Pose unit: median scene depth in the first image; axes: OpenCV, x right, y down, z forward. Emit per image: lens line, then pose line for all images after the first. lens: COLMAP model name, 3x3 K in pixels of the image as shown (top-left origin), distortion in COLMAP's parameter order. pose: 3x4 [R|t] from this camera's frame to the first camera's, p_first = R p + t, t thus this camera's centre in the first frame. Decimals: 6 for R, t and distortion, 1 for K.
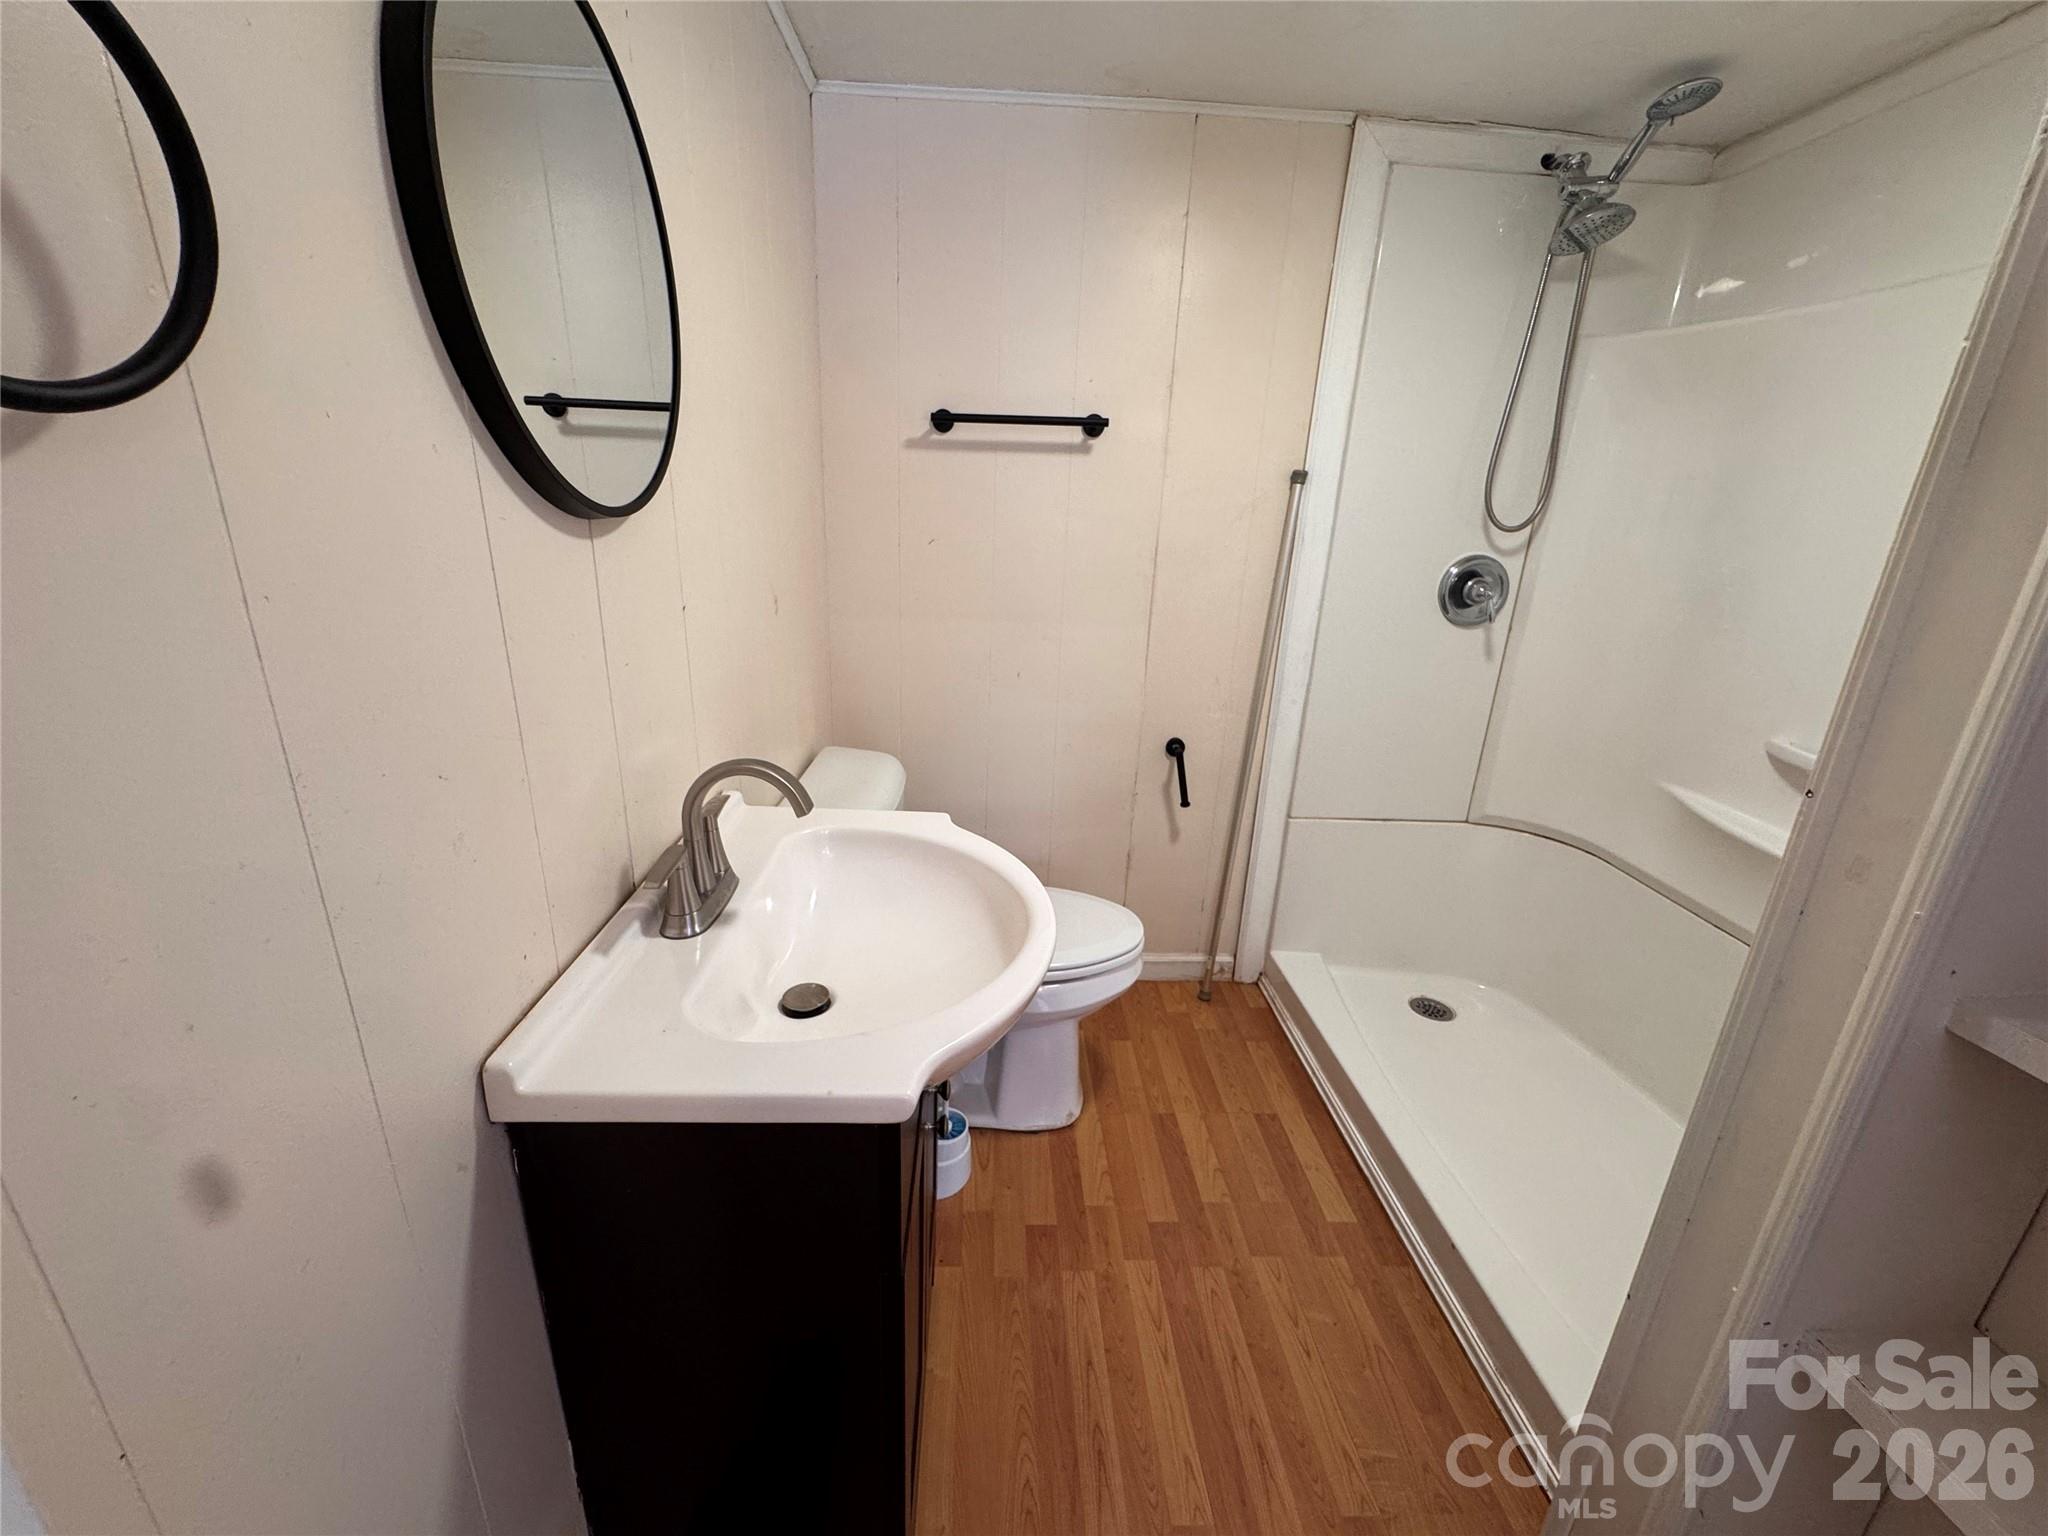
lens RADIAL K [[818.1, 0, 1022.3], [0, 818.1, 766.4], [0, 0, 1]] dist [-0.001941, -0.000552]
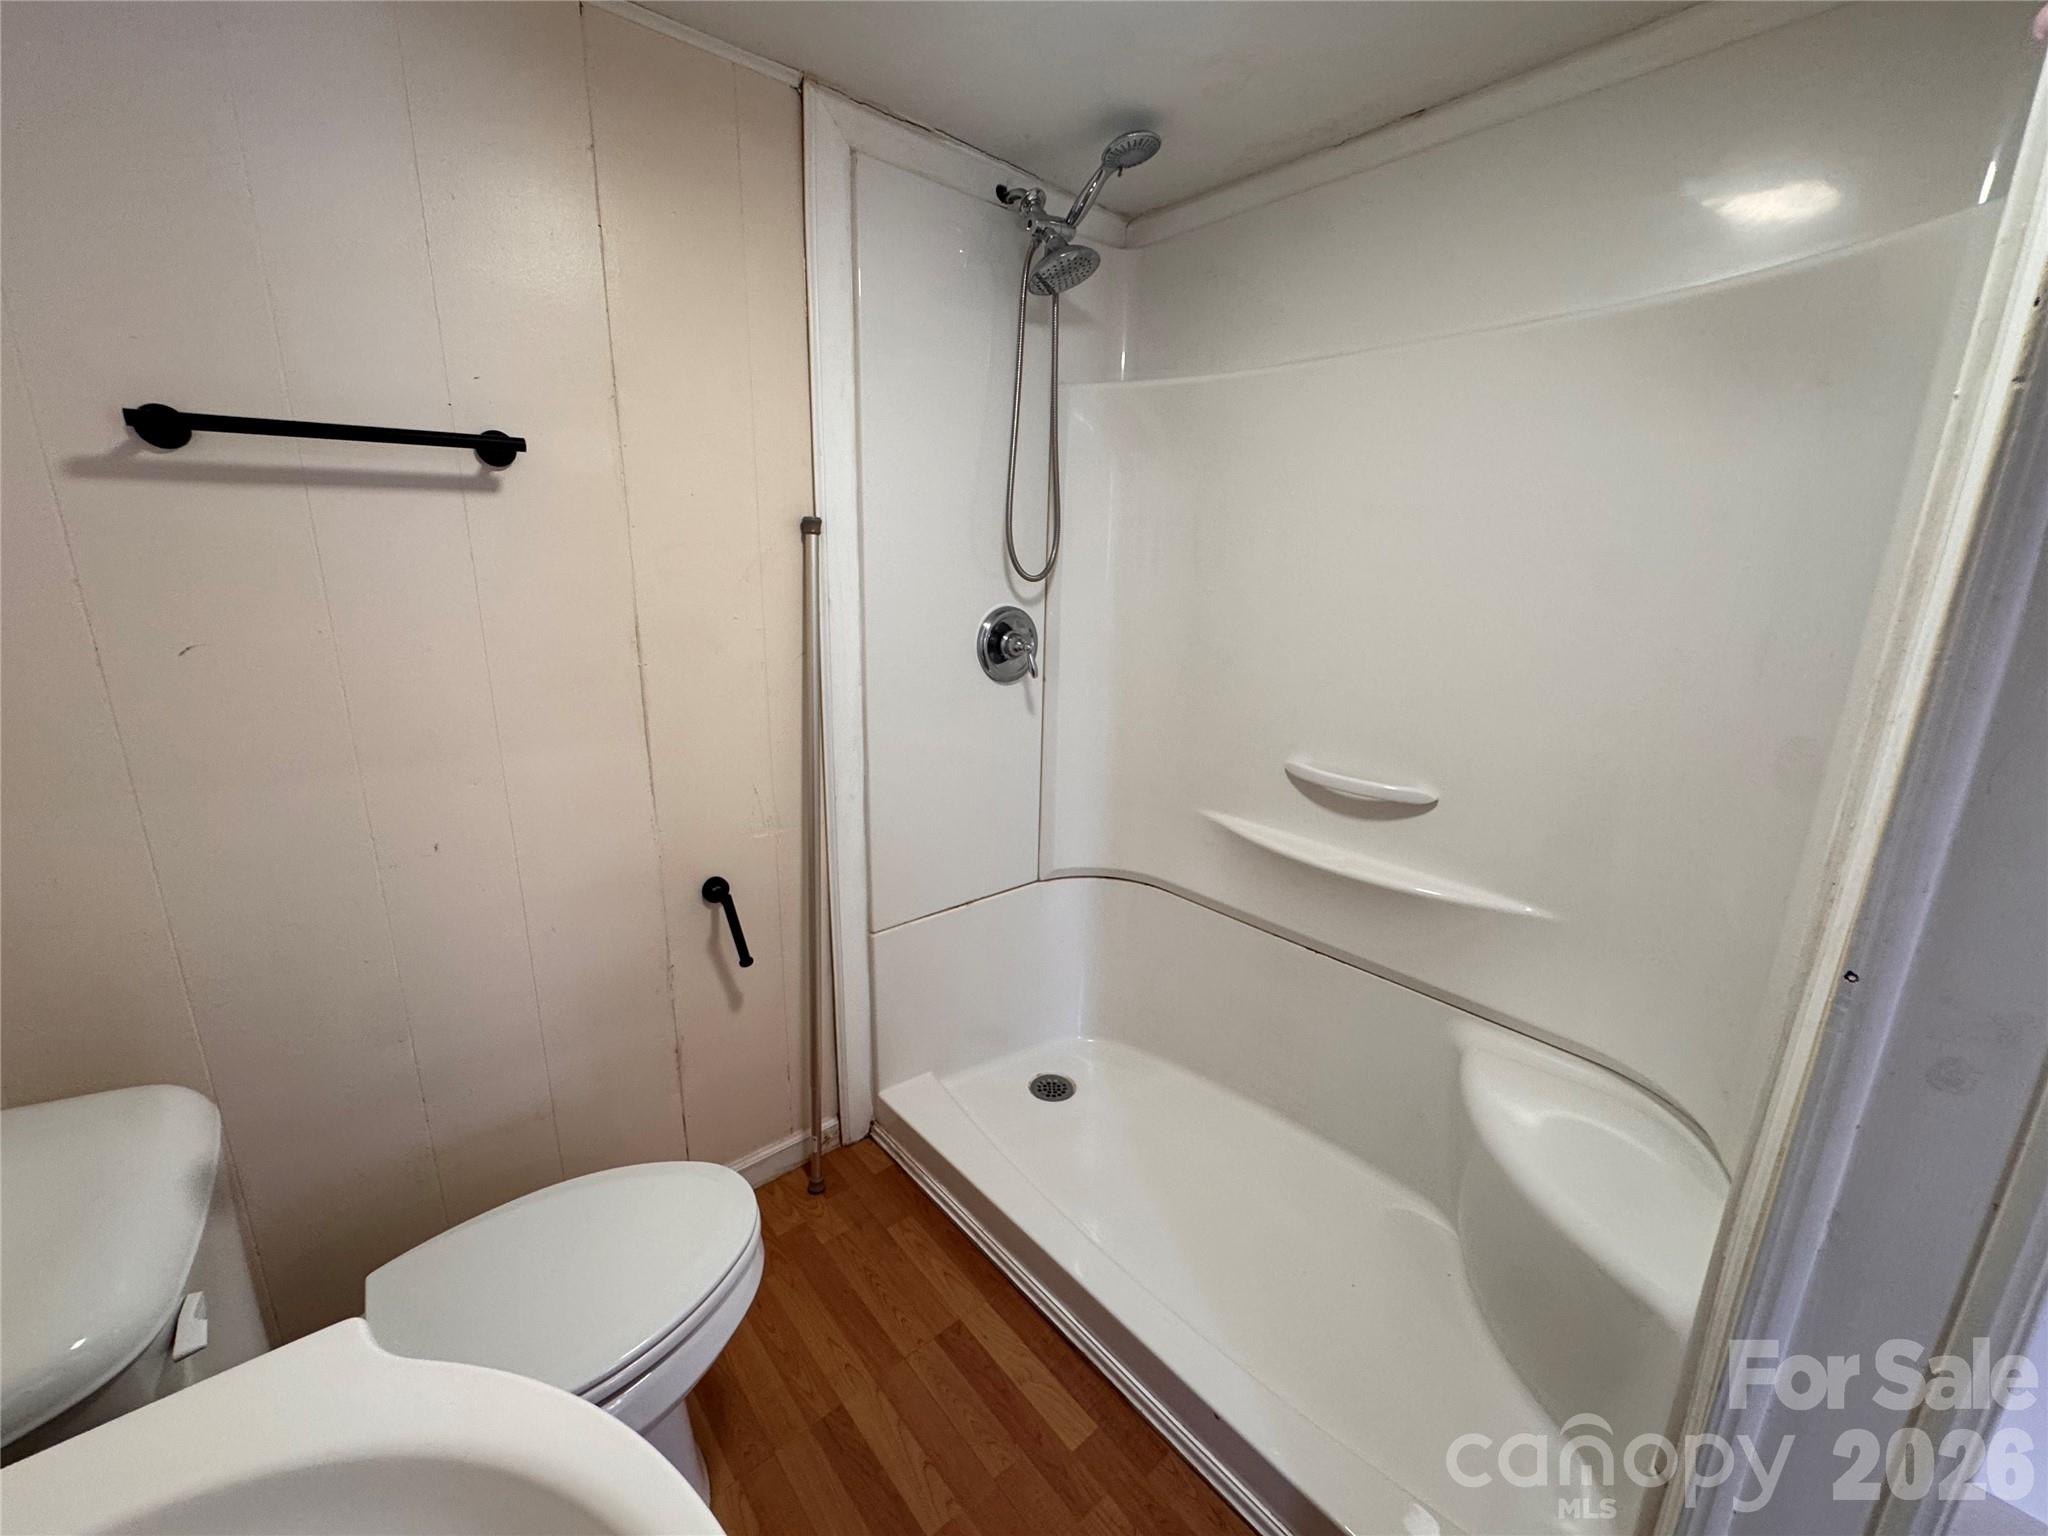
lens RADIAL K [[818.1, 0, 1022.3], [0, 818.1, 766.4], [0, 0, 1]] dist [-0.001941, -0.000552]
pose [[0.785343, -0.180702, 0.592101, -0.012339], [0.204266, 0.978523, 0.027702, -0.109875], [-0.584390, 0.099191, 0.805388, 0.275448]]
